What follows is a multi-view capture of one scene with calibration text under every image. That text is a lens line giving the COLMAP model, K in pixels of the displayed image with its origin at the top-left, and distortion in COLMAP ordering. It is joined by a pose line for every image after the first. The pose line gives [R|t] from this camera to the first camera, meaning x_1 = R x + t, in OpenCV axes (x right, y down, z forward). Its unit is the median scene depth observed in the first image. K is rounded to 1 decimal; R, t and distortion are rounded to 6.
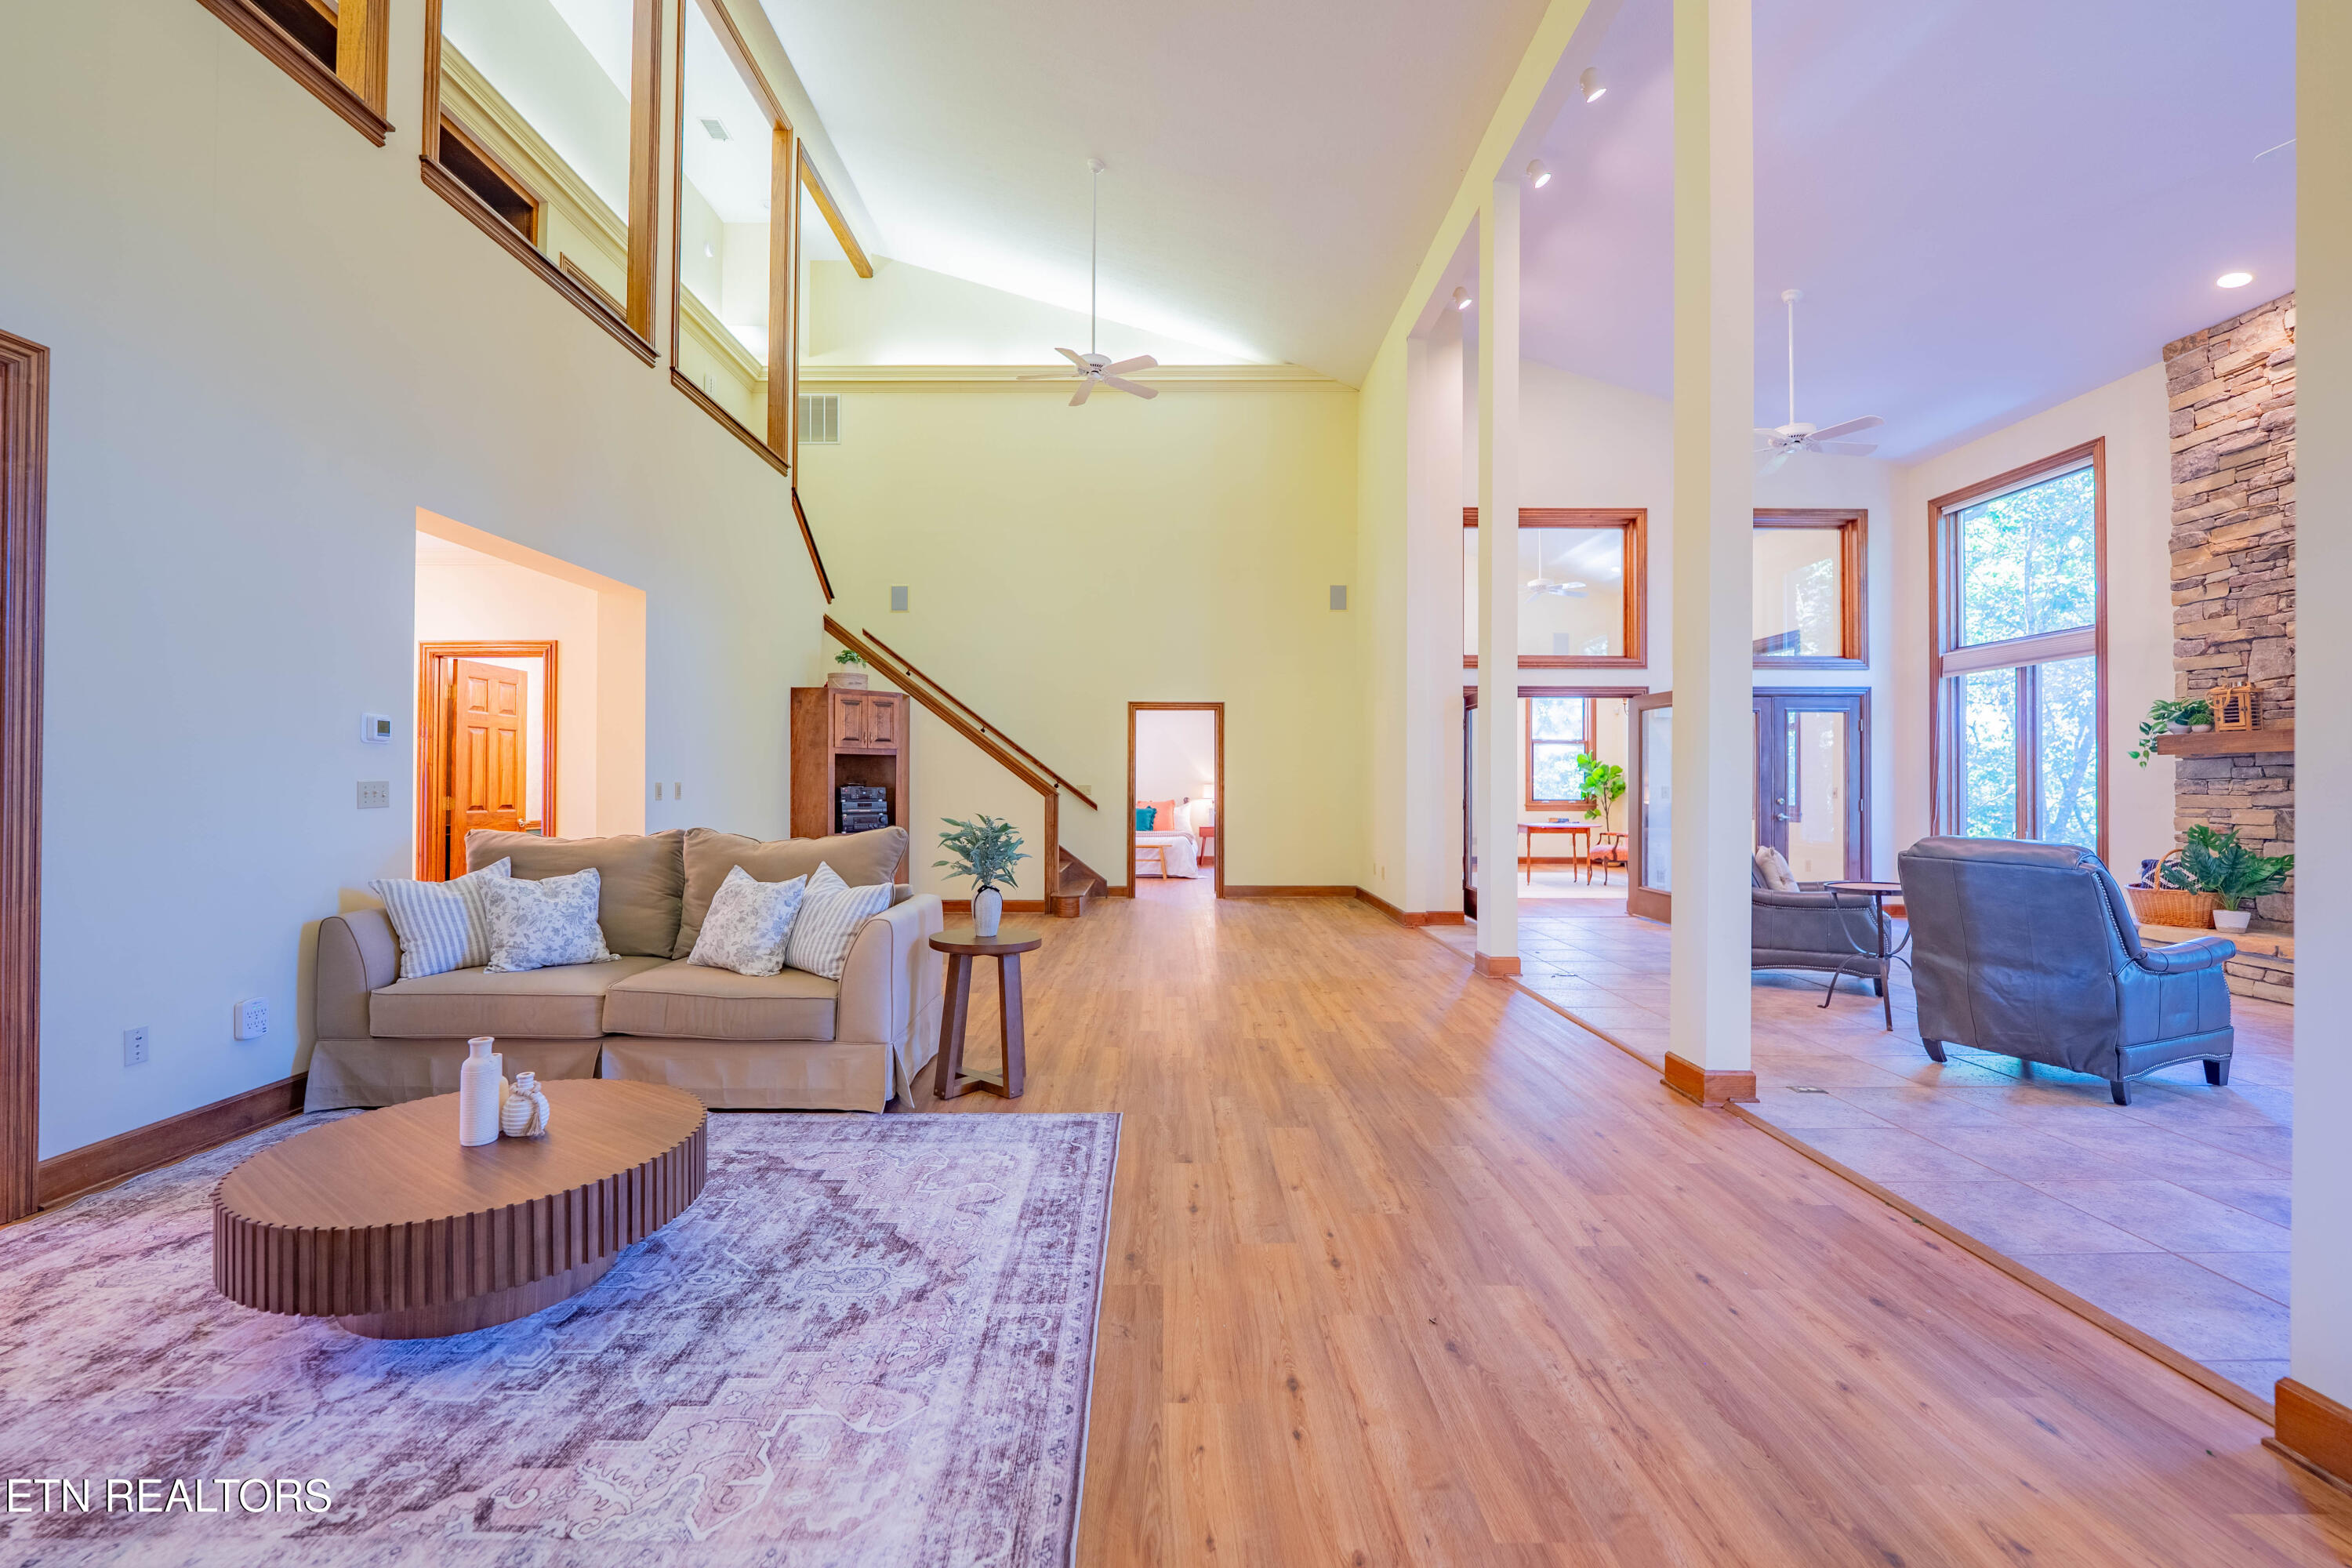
lens RADIAL K [[954.6, 0, 1181.0], [0, 954.6, 776.5], [0, 0, 1]] dist [-0.011765, -0.000252]
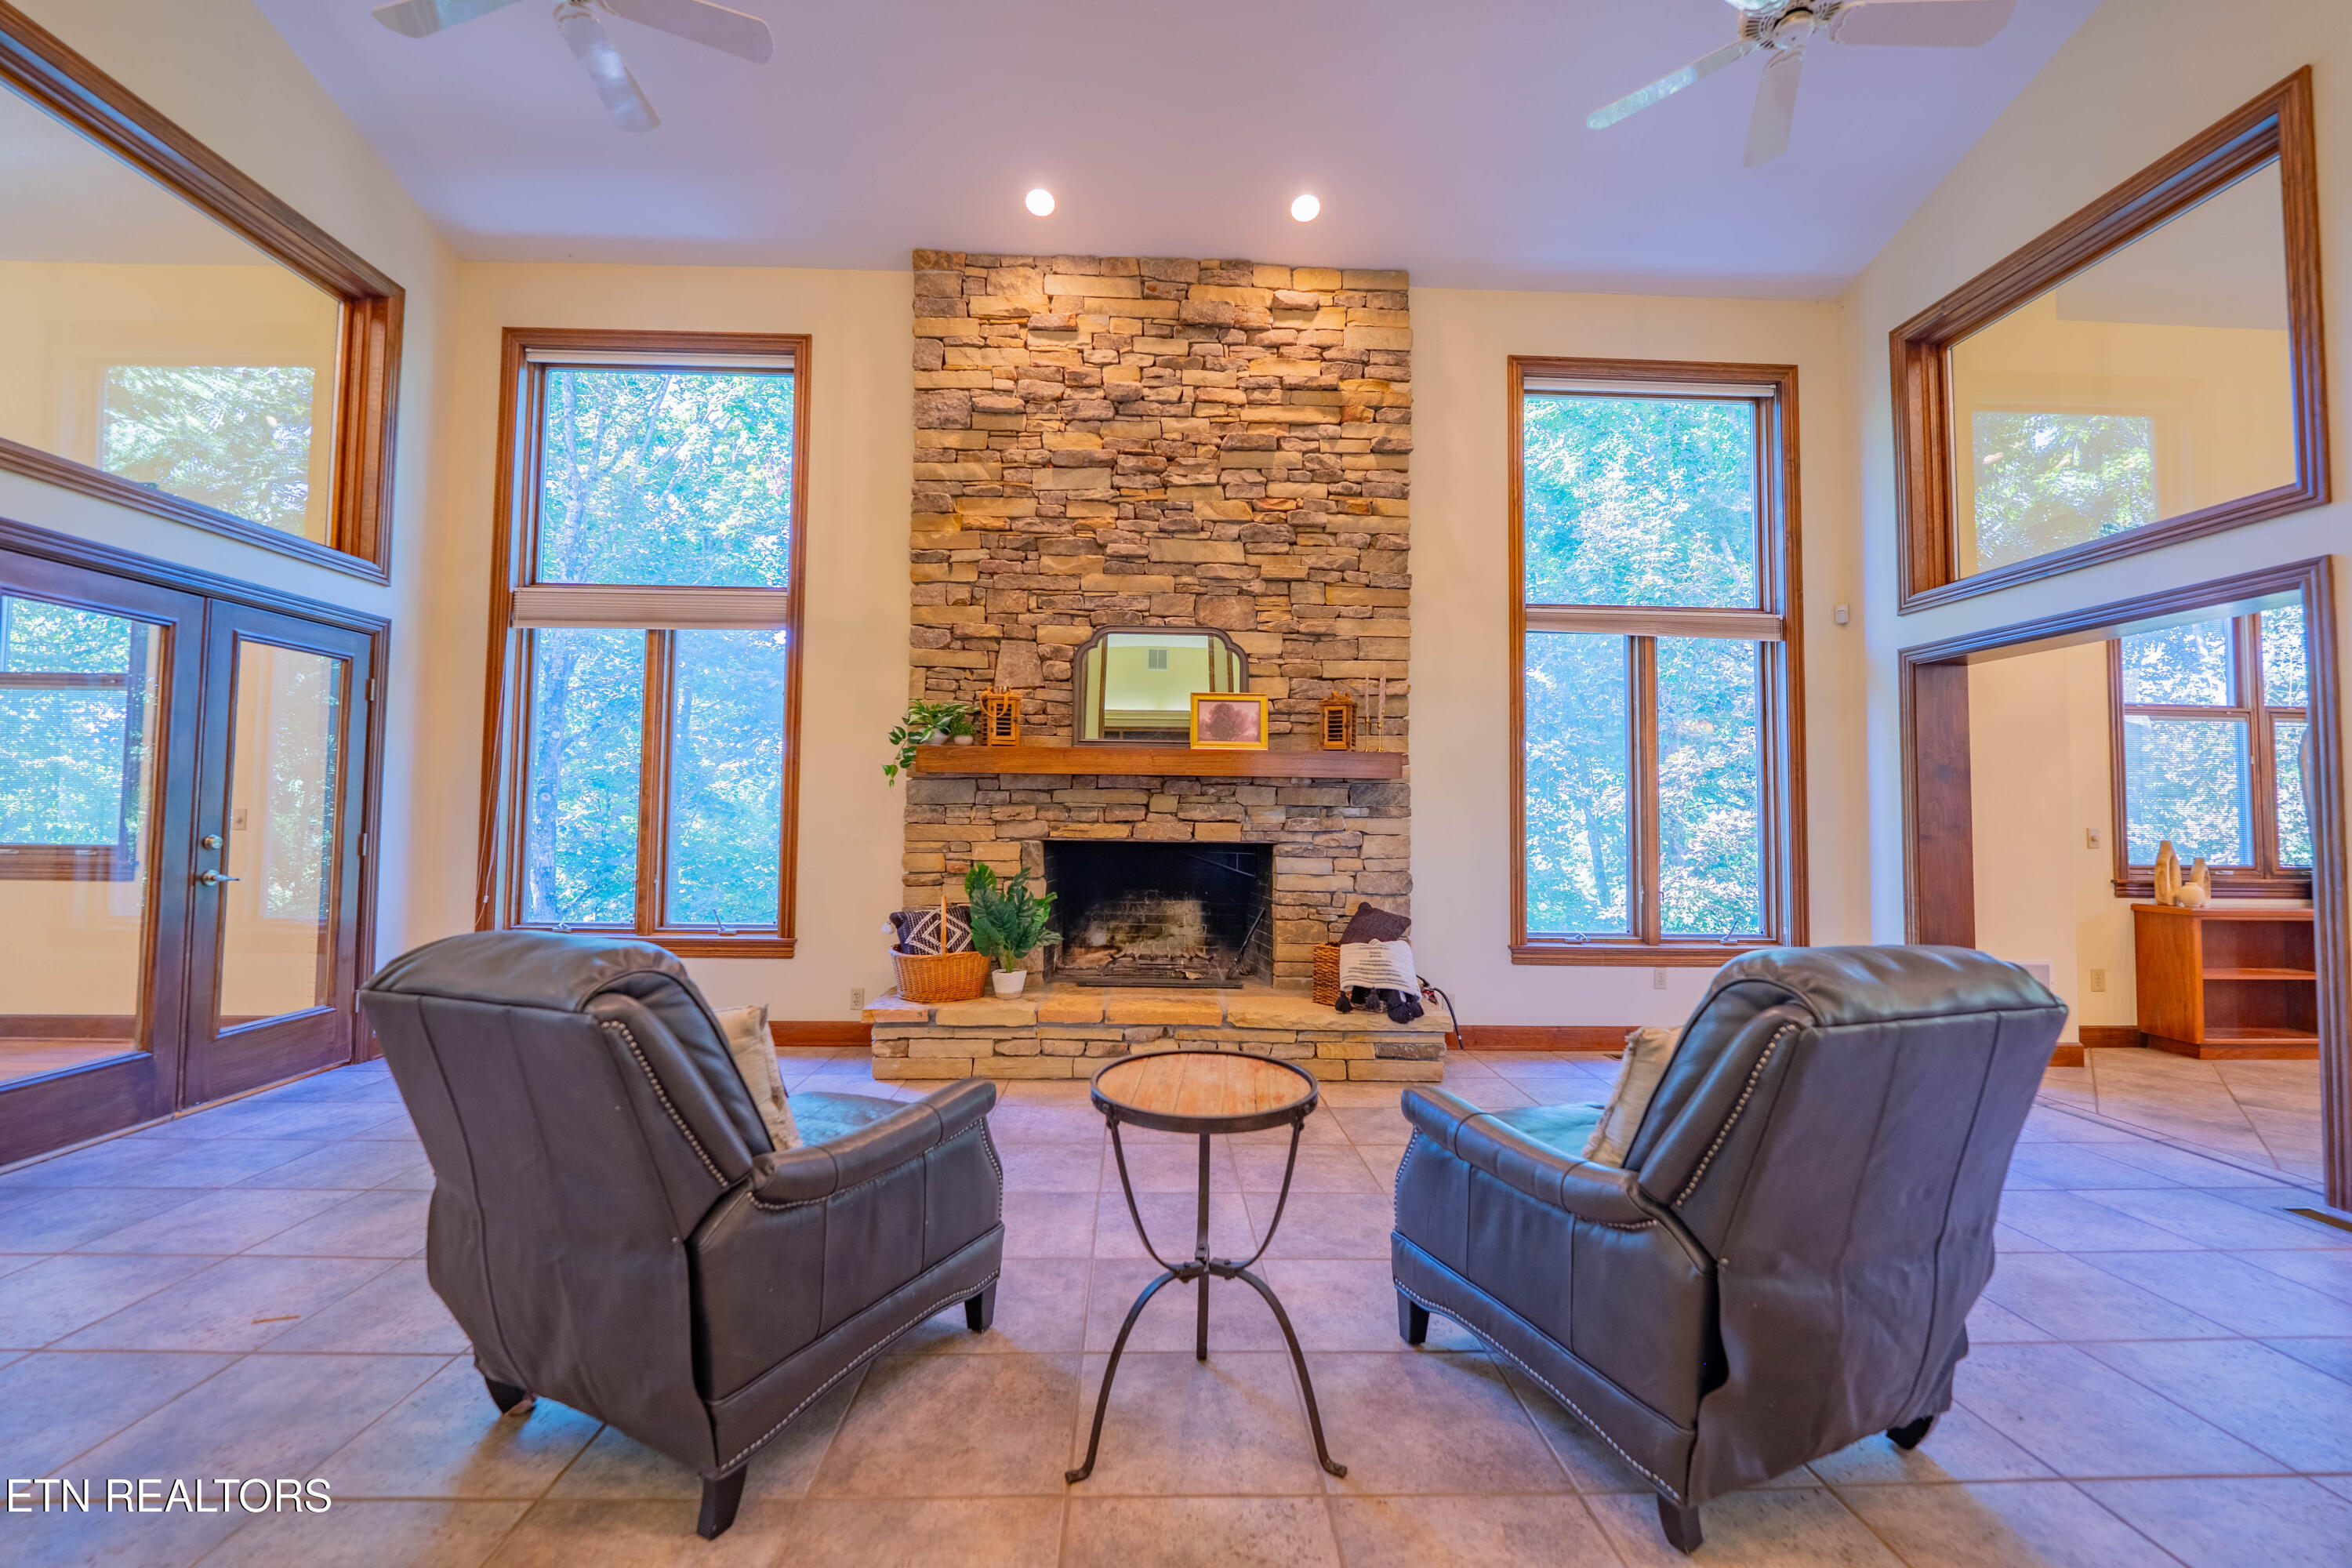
lens RADIAL K [[954.6, 0, 1180.8], [0, 954.6, 784.5], [0, 0, 1]] dist [-0.011765, -0.000252]
pose [[-0.018812, 0.038162, 0.999094, 0.281609], [-0.020829, 0.999039, -0.038552, 0.012752], [-0.999606, -0.021535, -0.017999, 0.819304]]
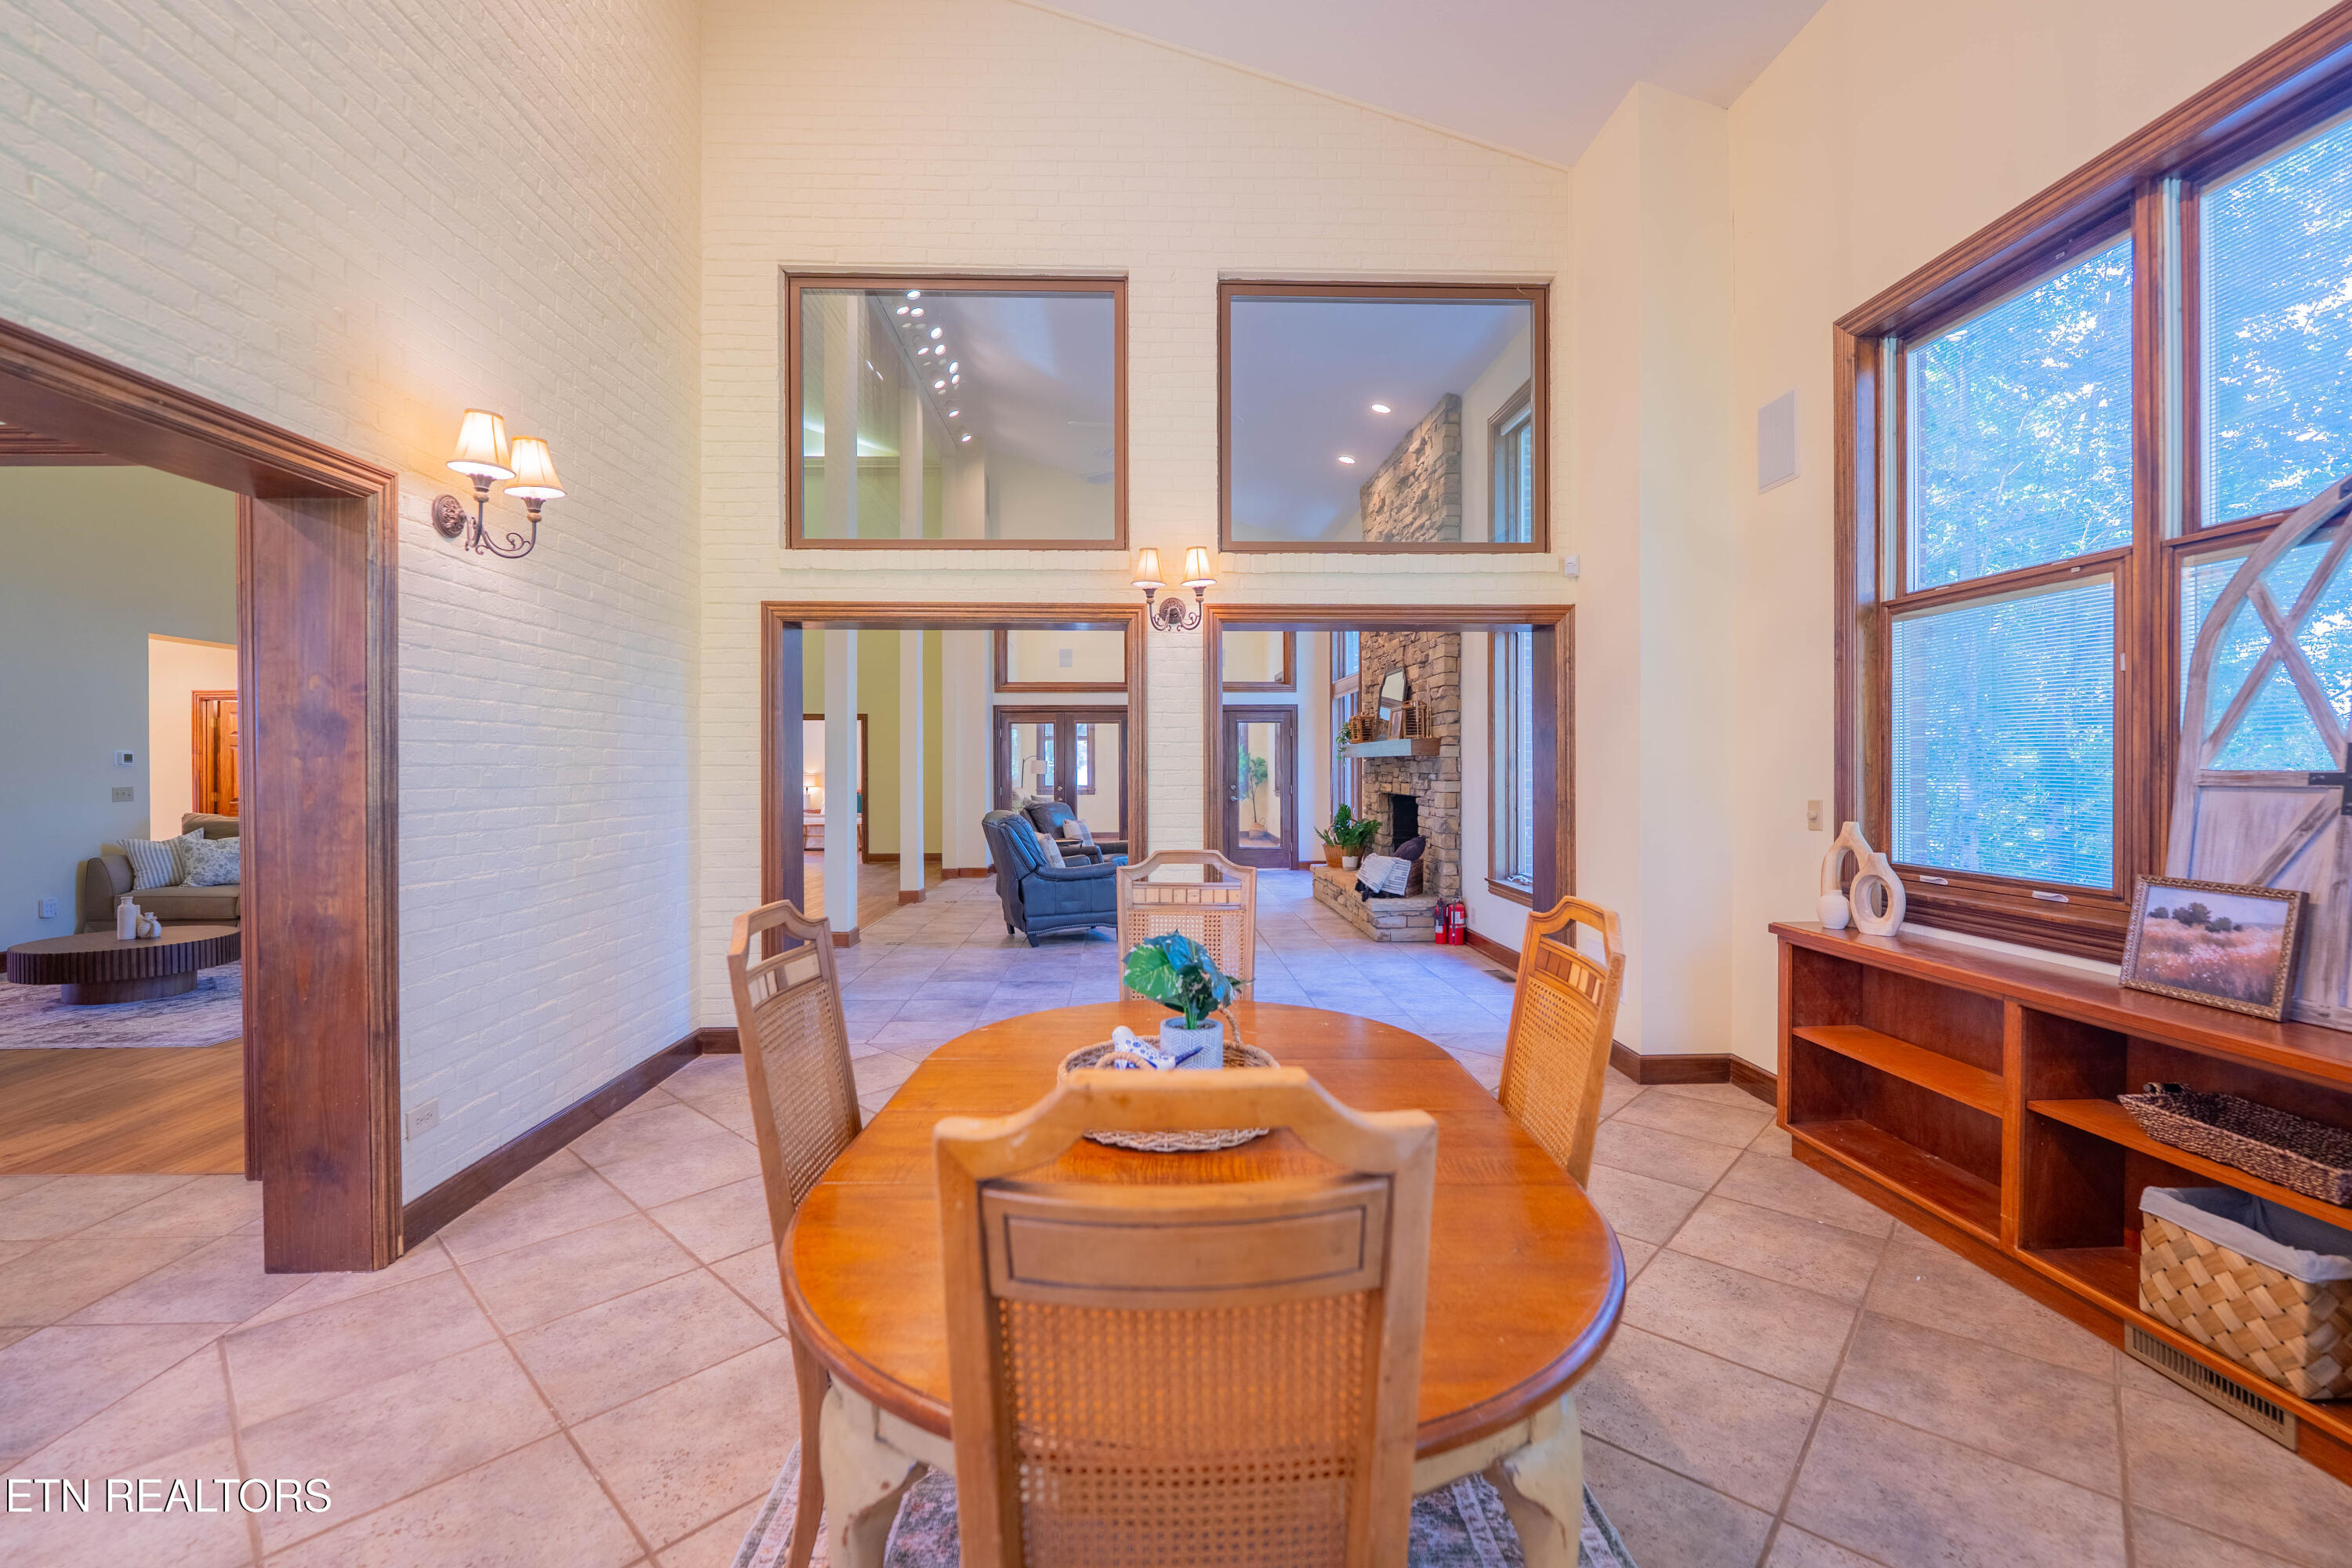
lens RADIAL K [[954.6, 0, 1166.4], [0, 954.6, 778.4], [0, 0, 1]] dist [-0.011765, -0.000252]
pose [[0.999341, -0.008331, 0.035324, 0.704373], [0.007693, 0.999806, 0.018153, -0.018489], [-0.035468, -0.017870, 0.999211, -0.570639]]
